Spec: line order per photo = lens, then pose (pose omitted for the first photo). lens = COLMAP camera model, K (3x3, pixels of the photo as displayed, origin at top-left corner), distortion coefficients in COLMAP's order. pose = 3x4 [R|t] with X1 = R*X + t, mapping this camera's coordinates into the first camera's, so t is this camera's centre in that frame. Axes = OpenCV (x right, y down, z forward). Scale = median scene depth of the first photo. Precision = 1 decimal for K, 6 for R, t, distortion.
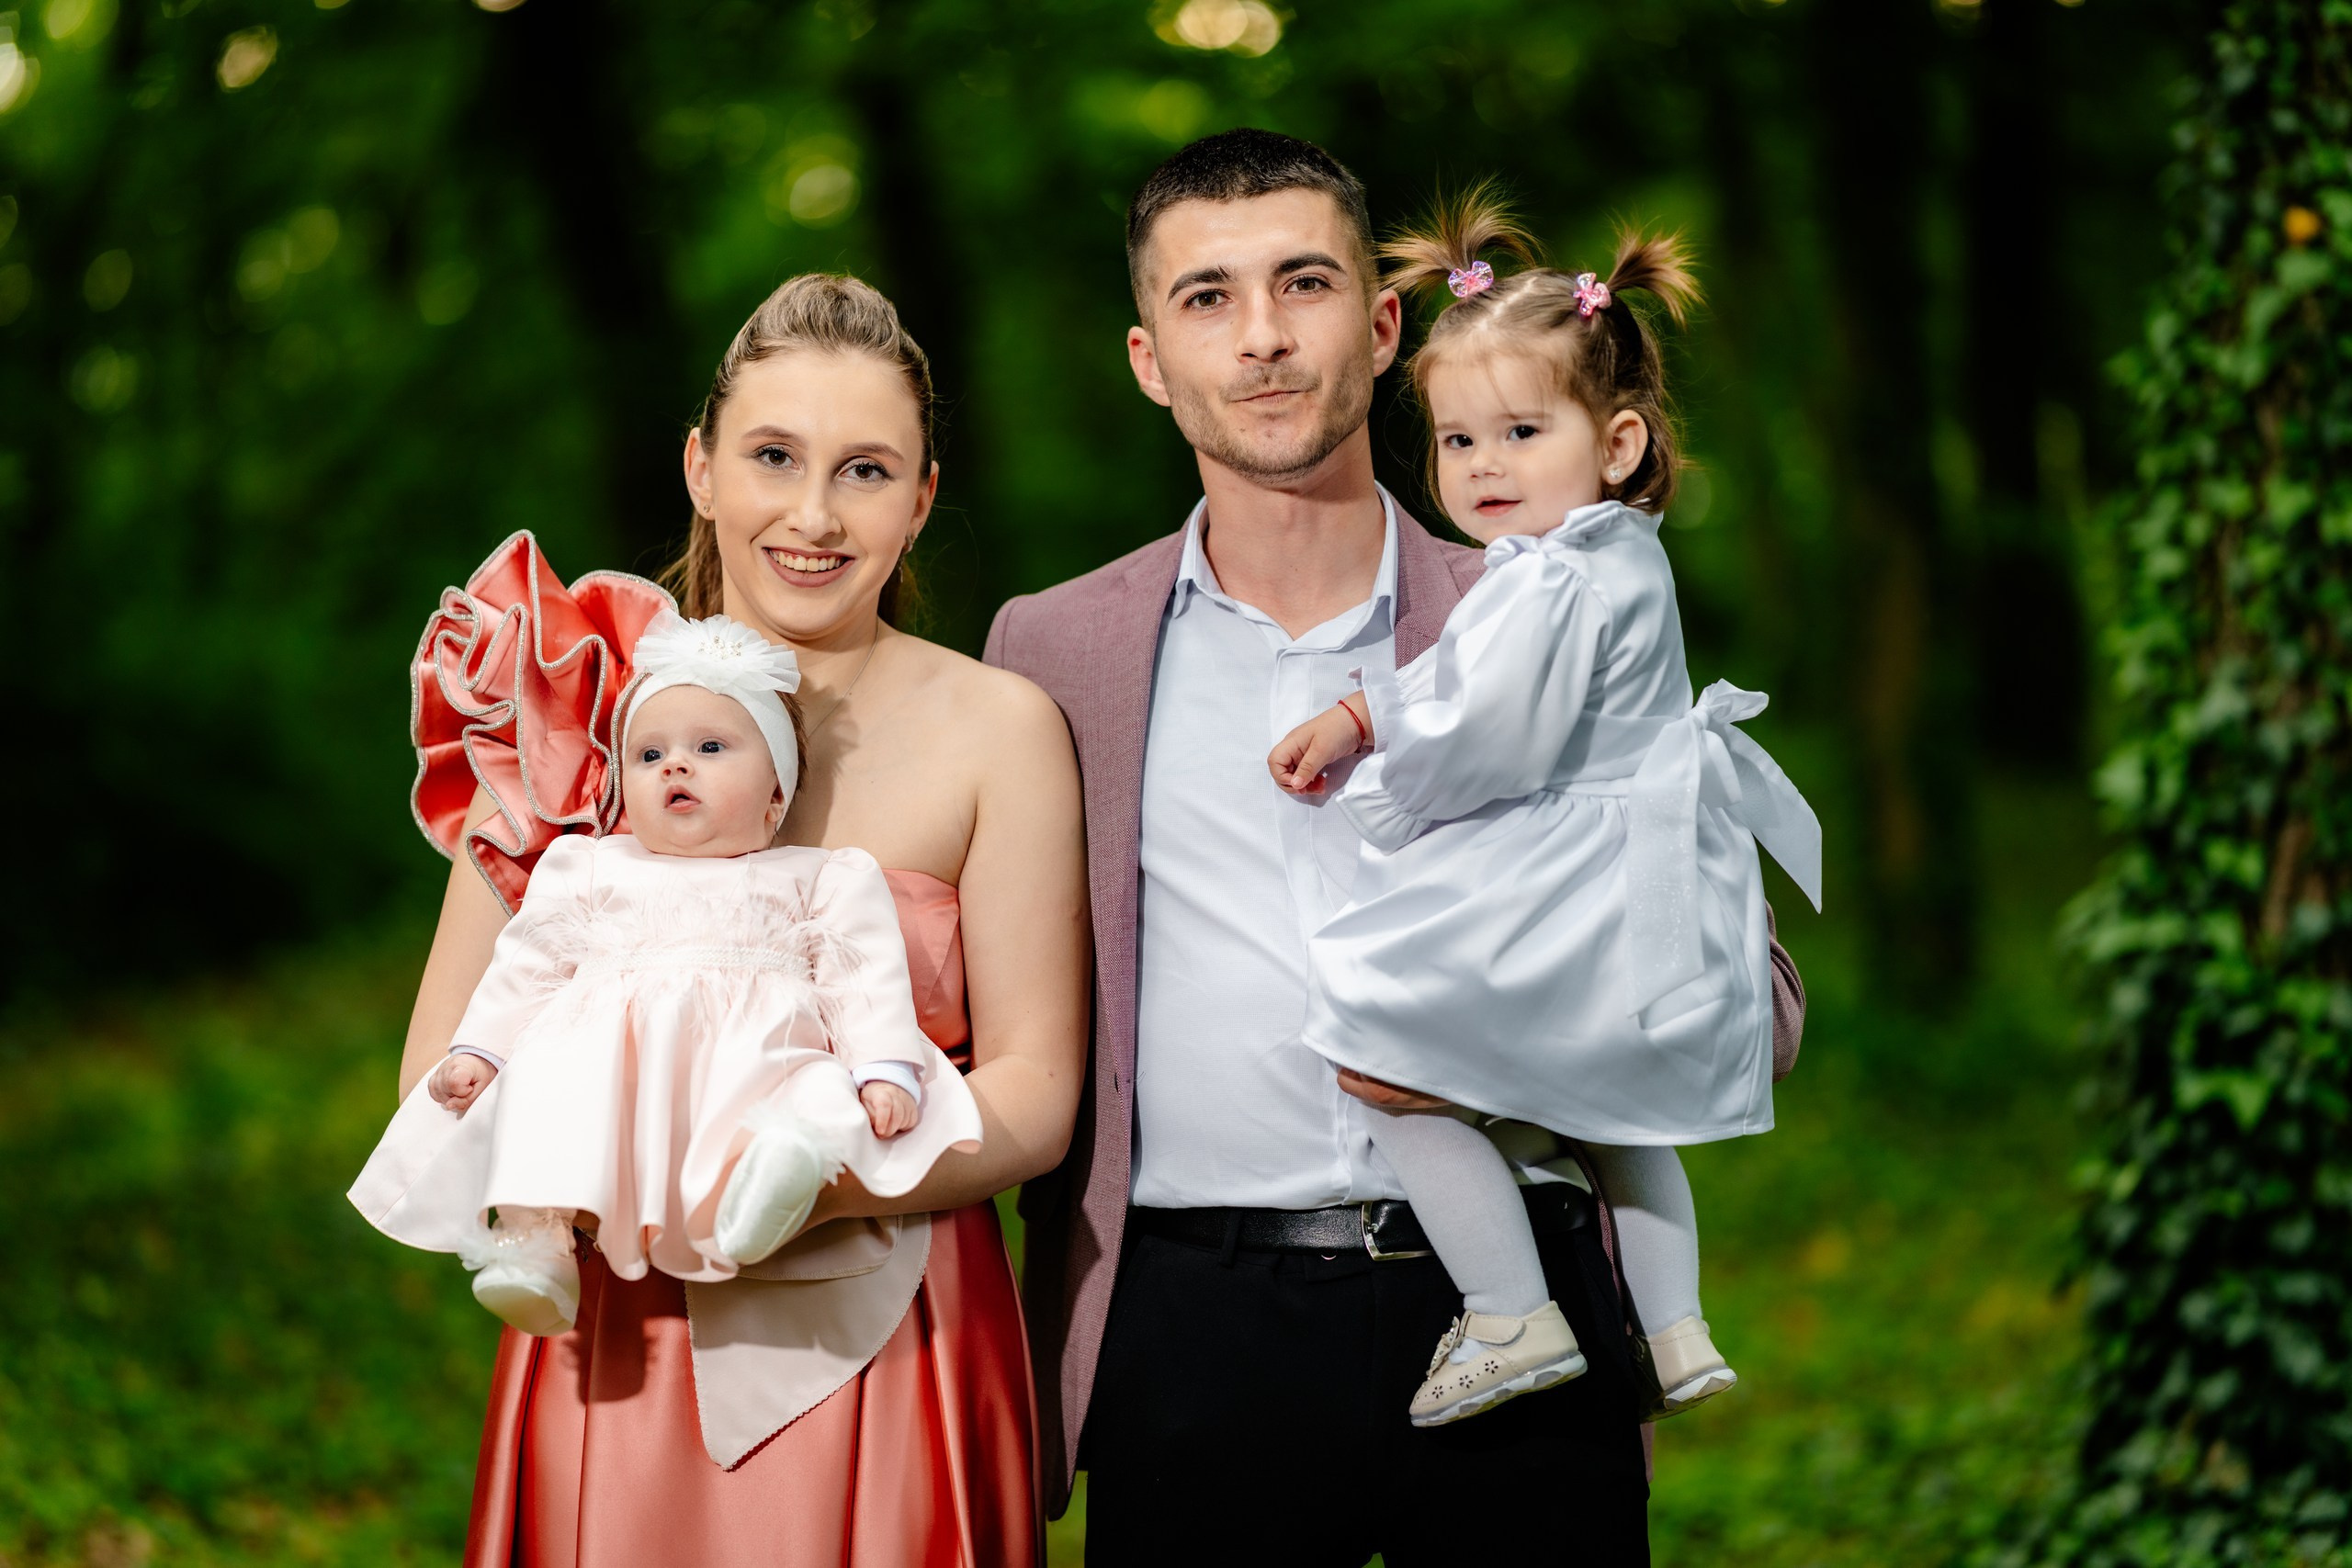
lens RADIAL K [[5873.8, 0, 1176.0], [0, 5873.8, 784.0], [0, 0, 1]] dist [-0.026247, 1.043244]
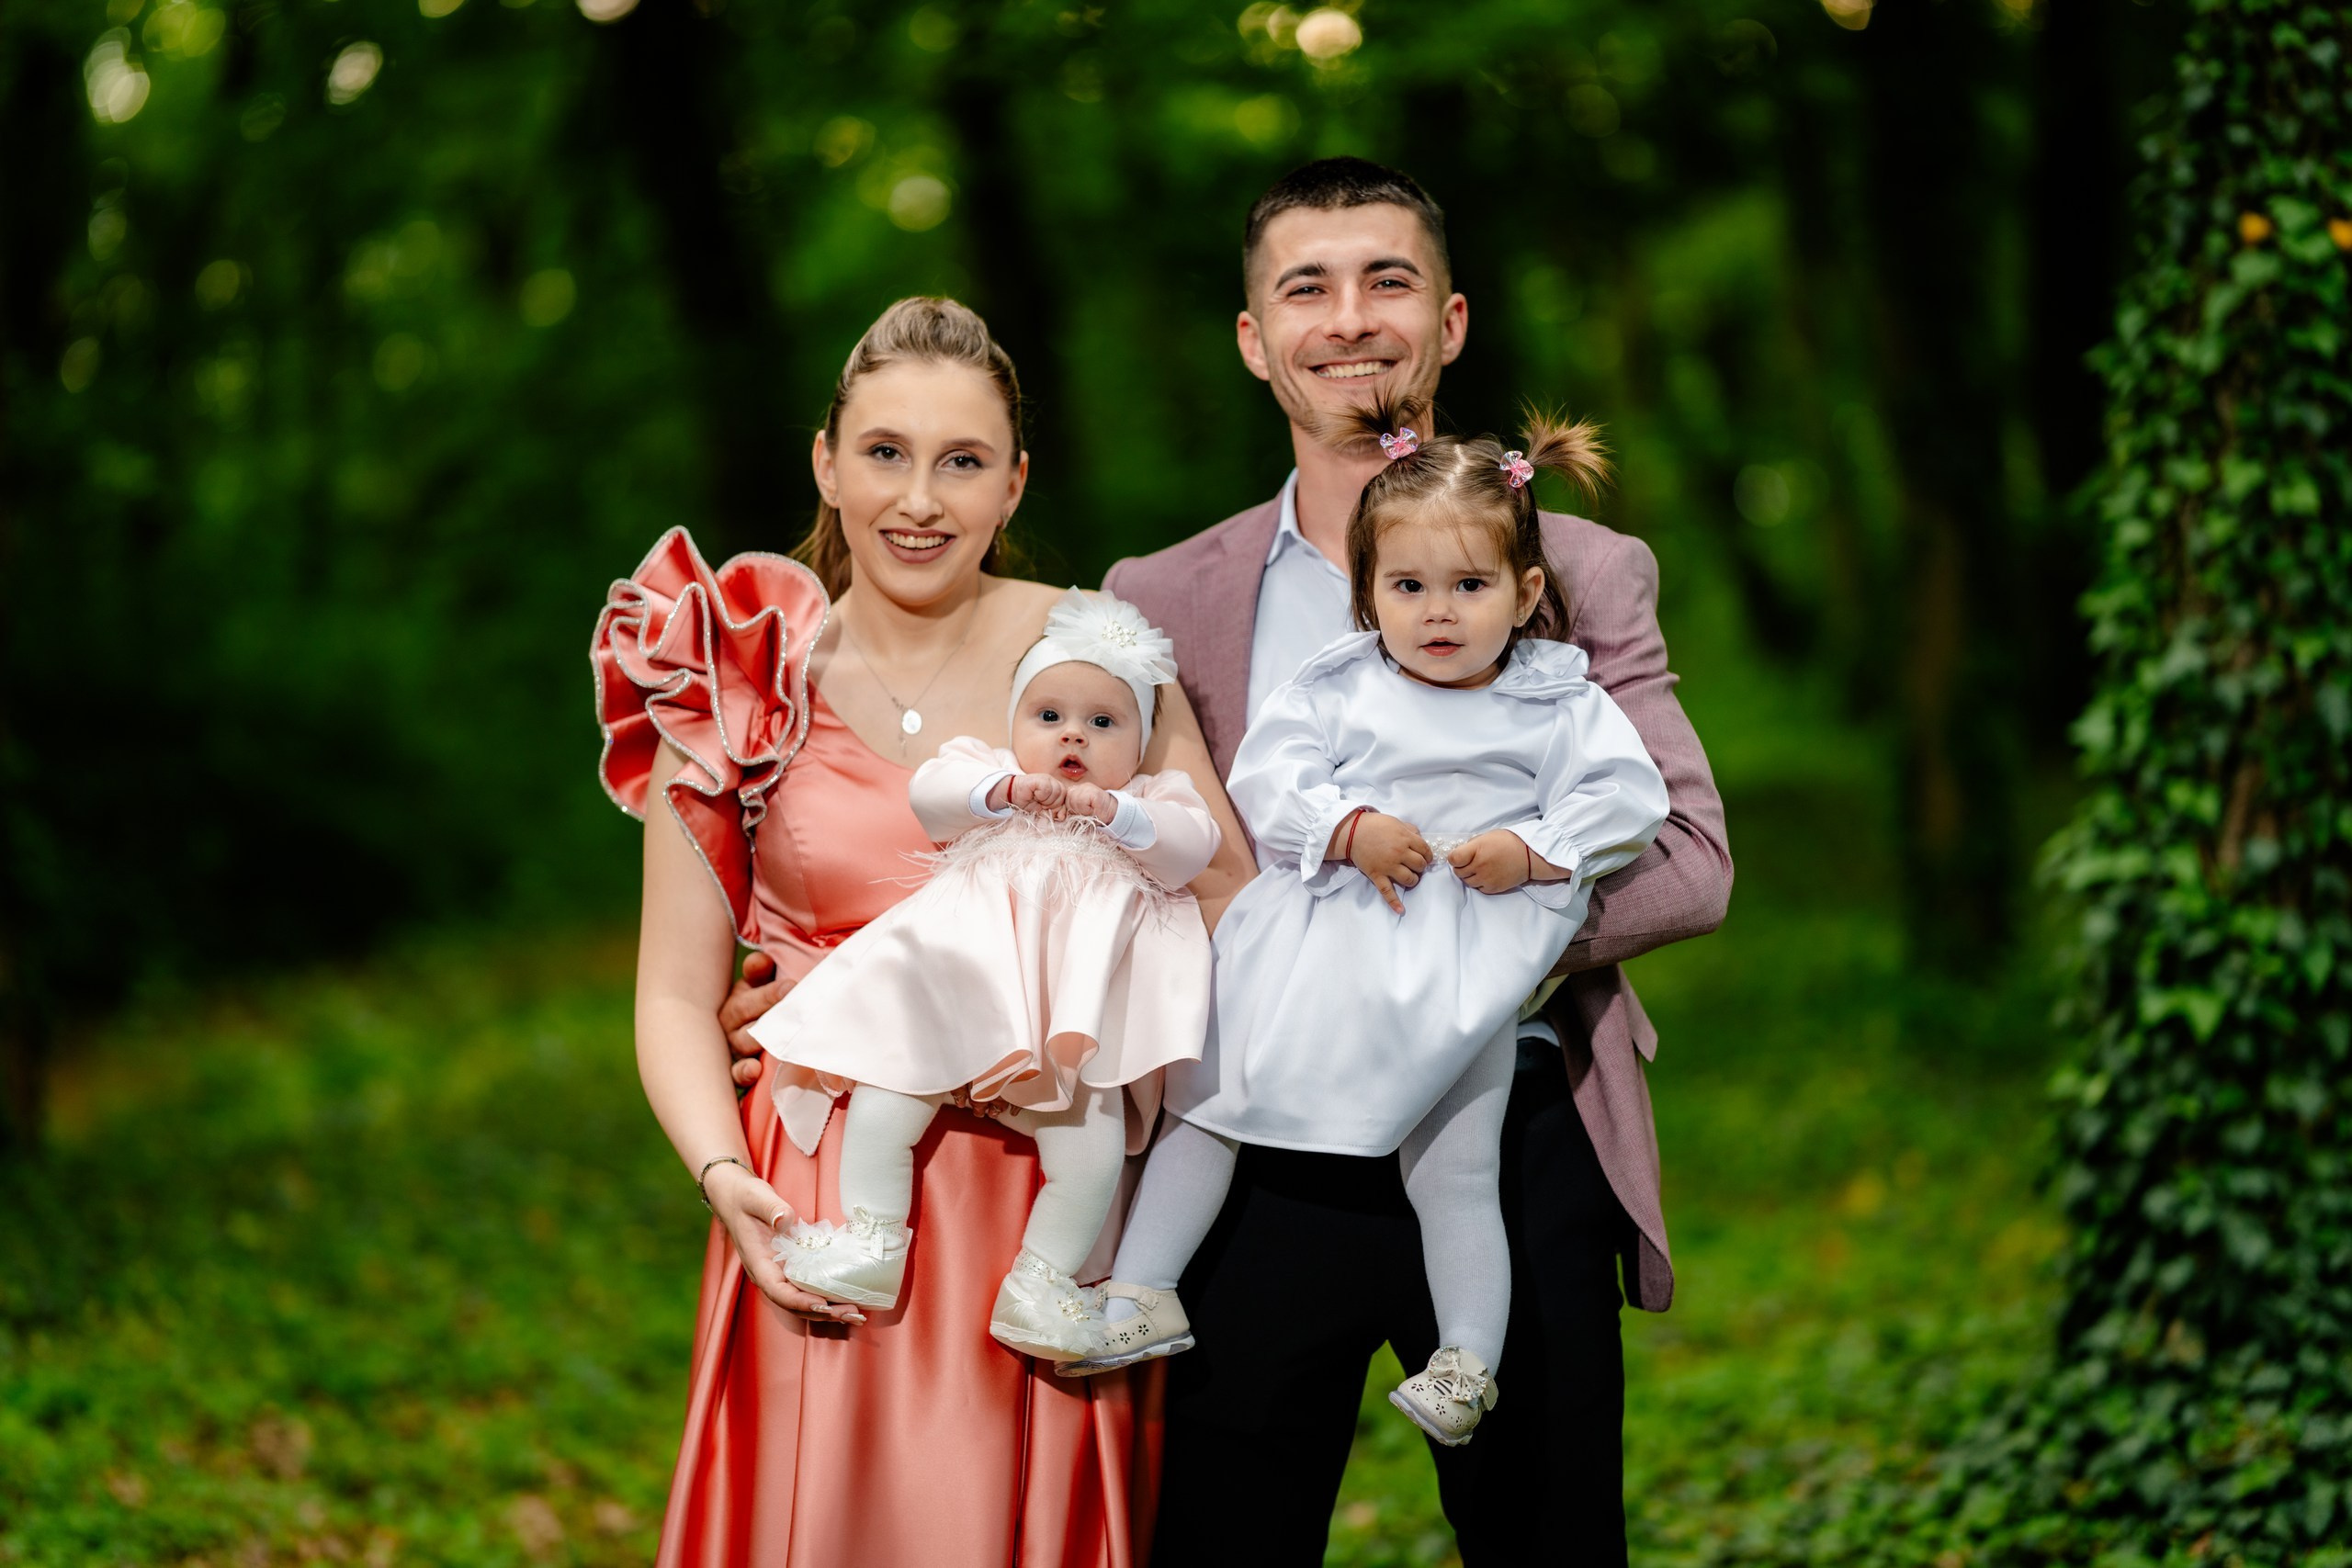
lens RADIAL K [[5873.8, 0, 1176.0], [0, 5873.8, 784.0], [0, 0, 1]] dist [-0.026247, 1.043244]
pose [[0.999877, 0.000368, -0.015705, 0.005003], [-0.000389, 0.999999, -0.001355, 0.011515], [0.015704, 0.001361, 0.999876, -0.114382]]
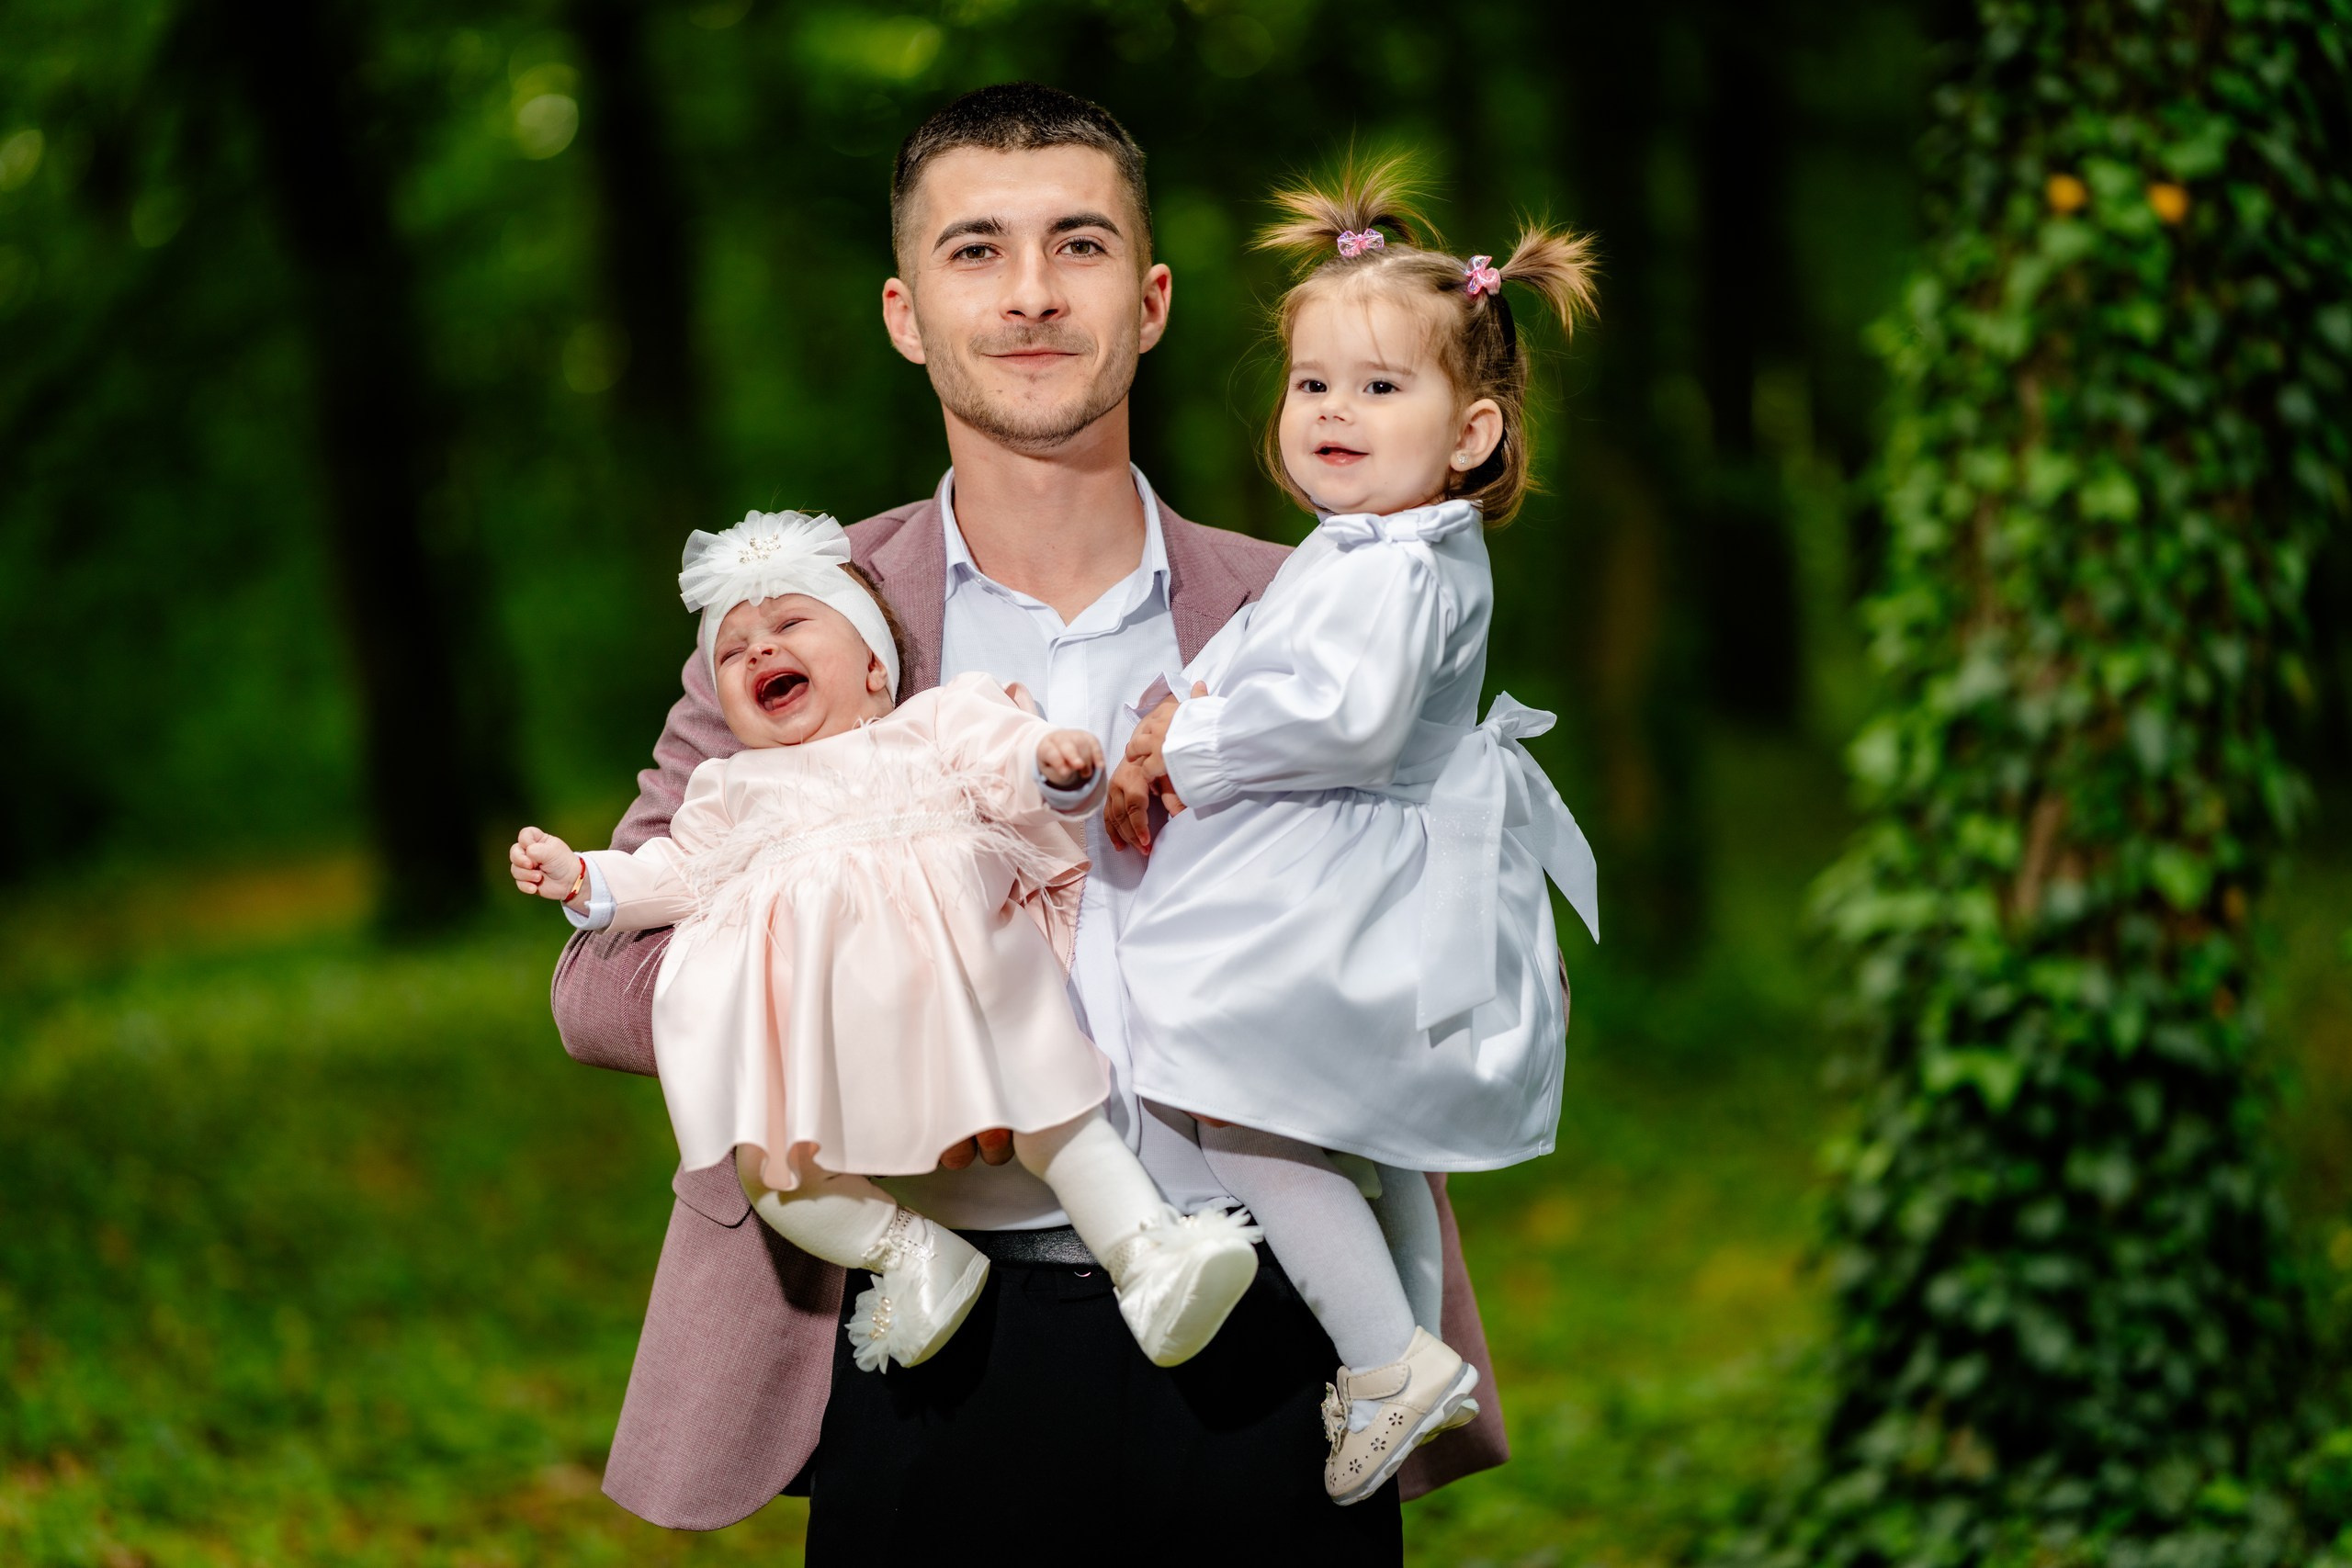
lens RADIAL K [[5873.8, 0, 1176.0], [0, 5873.8, 784.0], [0, 0, 1]] dist [-0.026247, 1.043244]
pose [[0.998680, 0.013986, 0.049424, -0.004760], [-0.014492, 0.999846, 0.009903, -0.003813], [-0.049278, -0.010606, 0.998729, 0.023281]]
